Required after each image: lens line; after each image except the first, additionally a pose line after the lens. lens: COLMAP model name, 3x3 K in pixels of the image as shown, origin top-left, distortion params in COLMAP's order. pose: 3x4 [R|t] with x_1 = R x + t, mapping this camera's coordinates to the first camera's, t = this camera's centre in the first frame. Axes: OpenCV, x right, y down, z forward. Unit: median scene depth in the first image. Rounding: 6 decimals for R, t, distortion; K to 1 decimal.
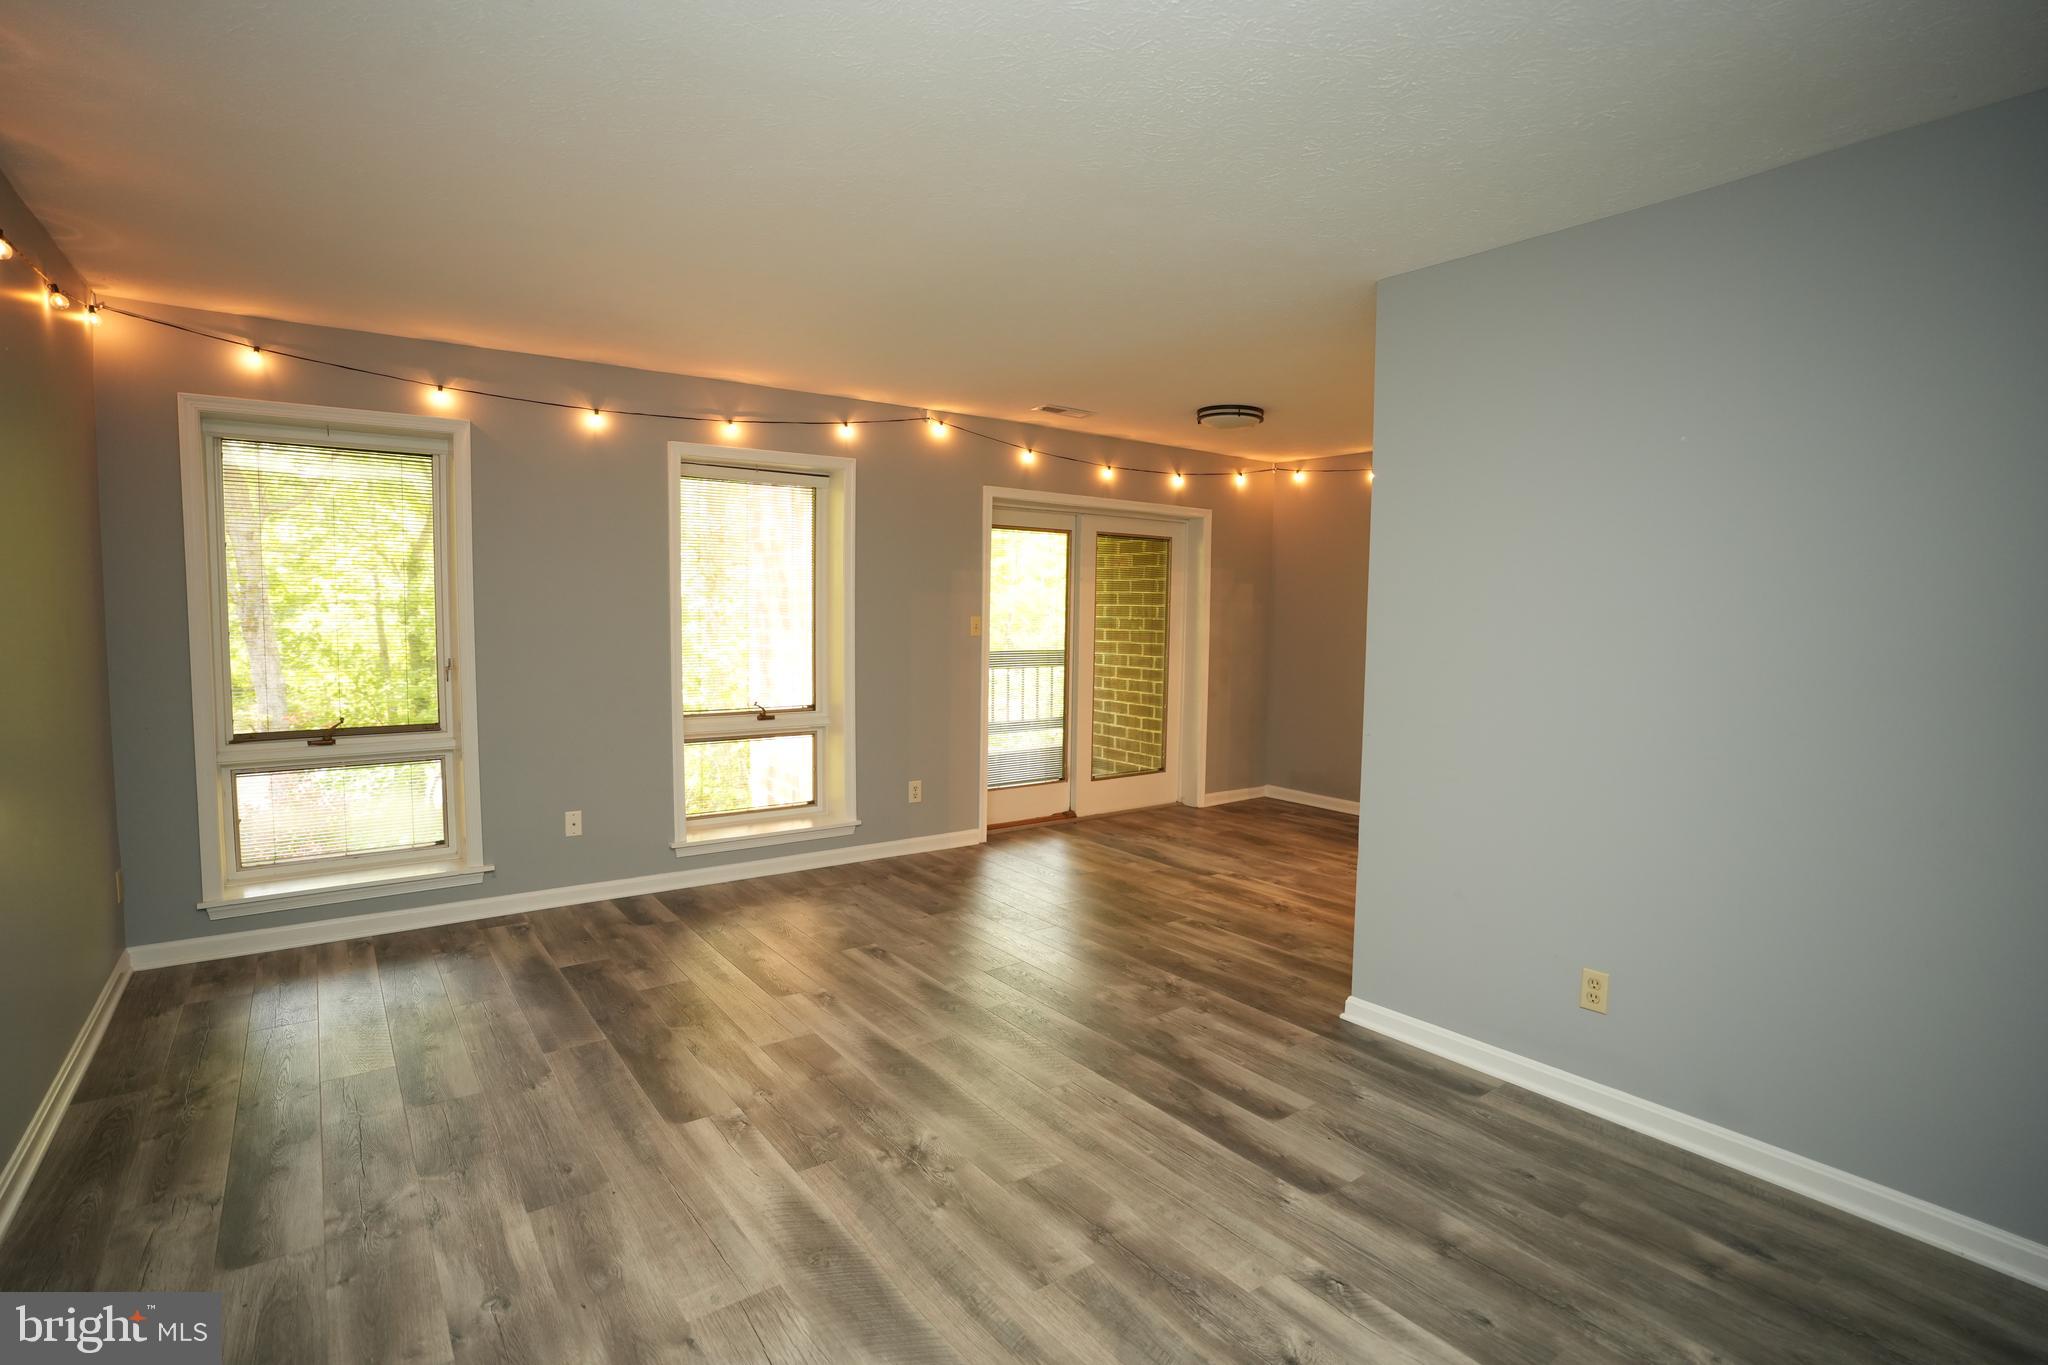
lens RADIAL K [[982.8, 0, 1024.0], [0, 982.8, 682.5], [0, 0, 1]] dist [-0.064194, 0.023267]
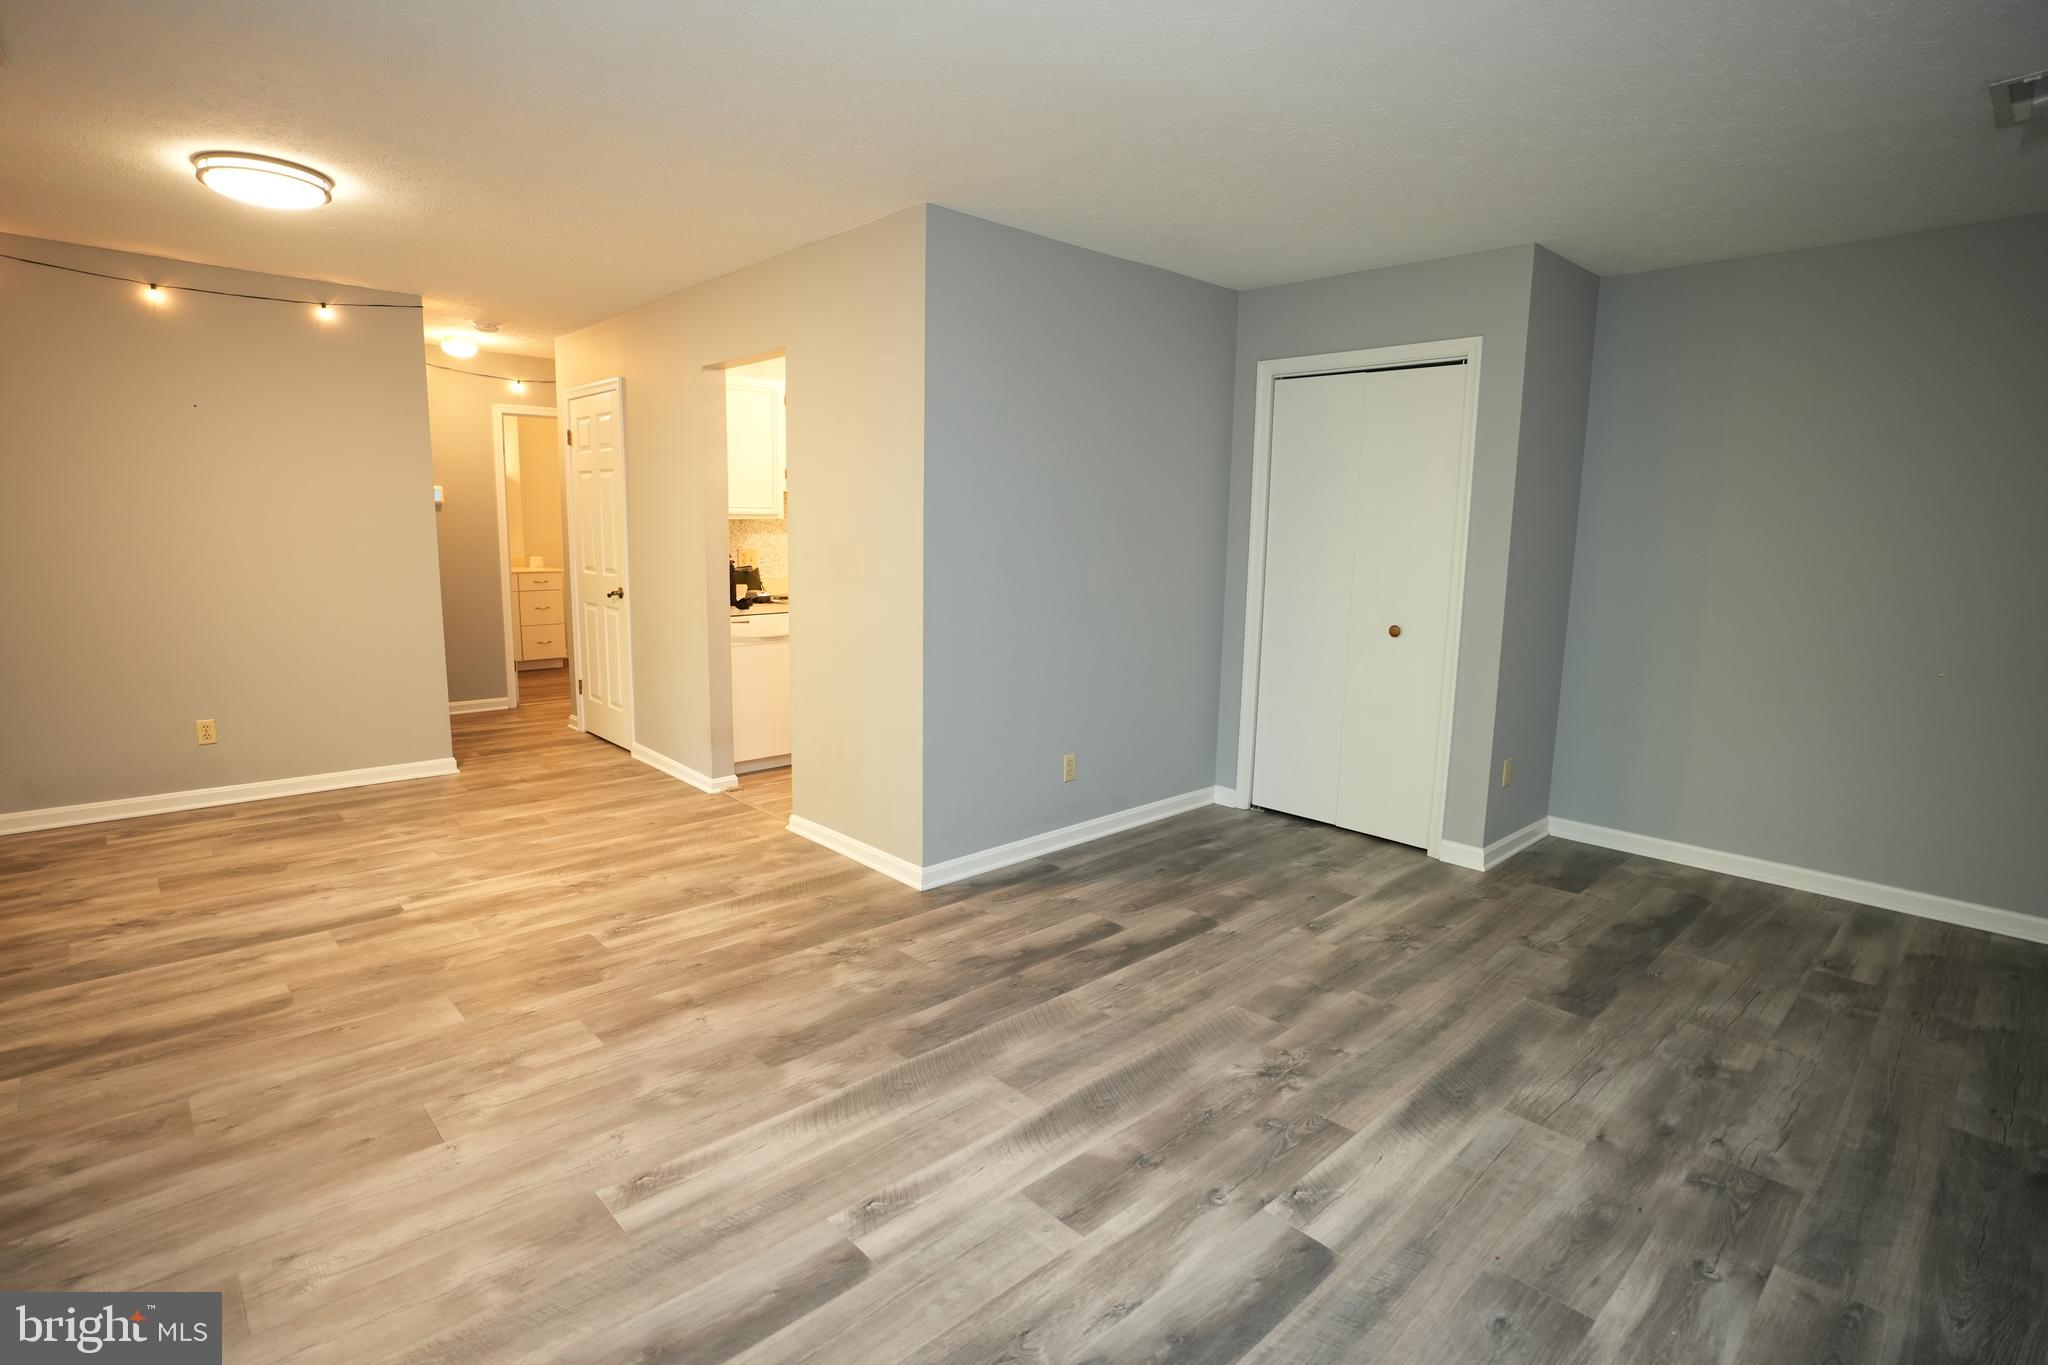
lens RADIAL K [[1005.8, 0, 1024.0], [0, 1005.8, 682.5], [0, 0, 1]] dist [-0.055392, 0.024993]
pose [[-0.115720, -0.169887, 0.978646, -0.683410], [0.052962, 0.982808, 0.176872, -0.073317], [-0.991869, 0.072298, -0.104733, 0.888074]]
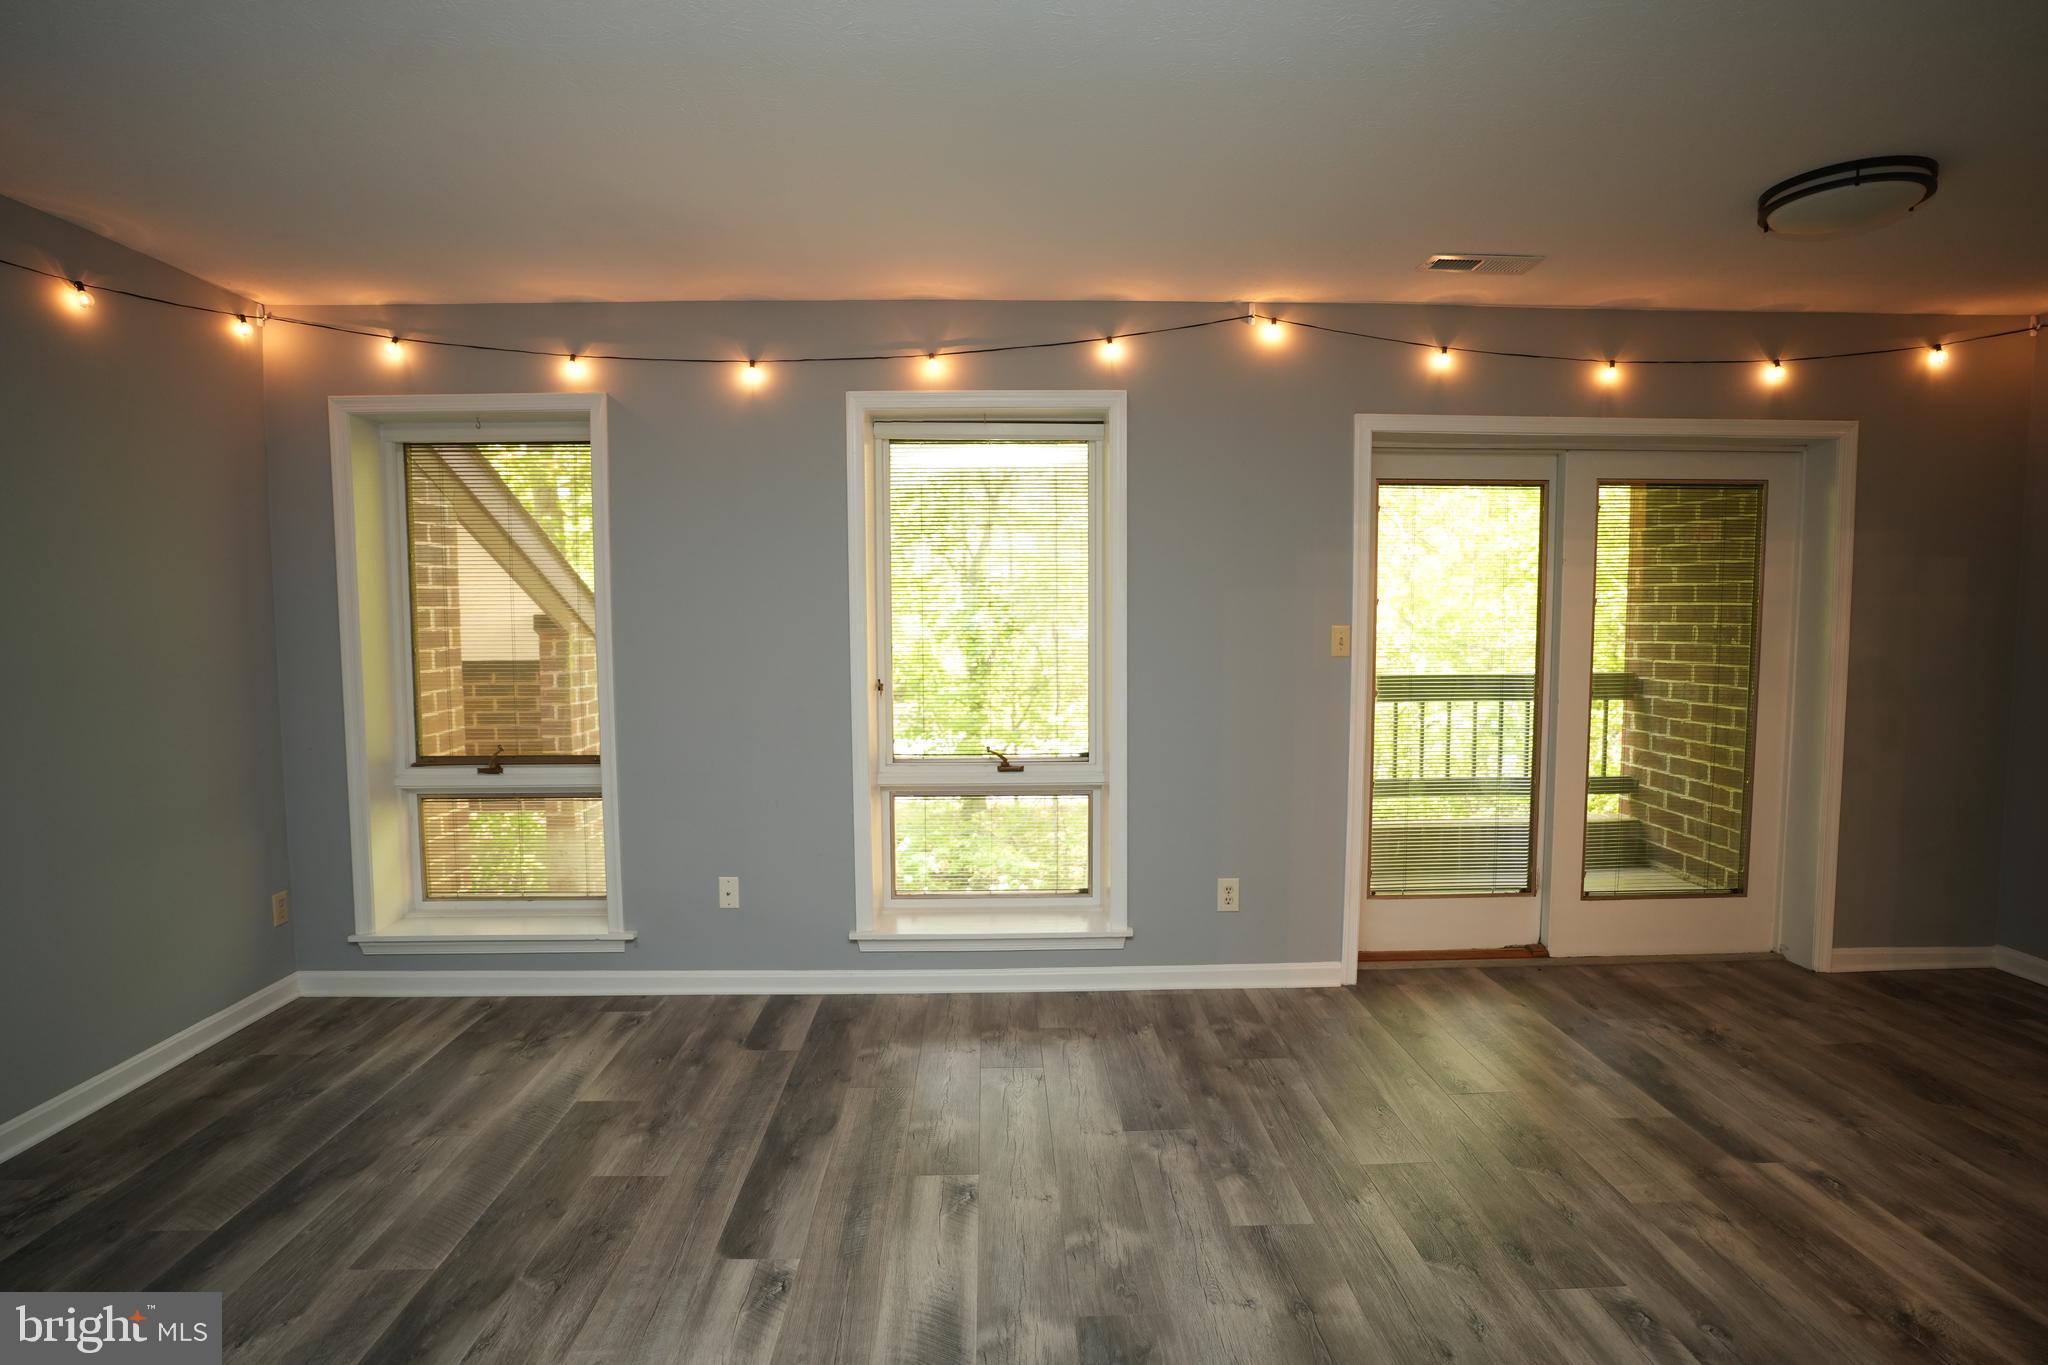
lens RADIAL K [[1005.8, 0, 1024.0], [0, 1005.8, 682.5], [0, 0, 1]] dist [-0.055392, 0.024993]
pose [[0.822248, 0.024143, -0.568617, 0.226789], [-0.029168, 0.999574, 0.000262, -0.038241], [0.568381, 0.016370, 0.822602, 0.555552]]
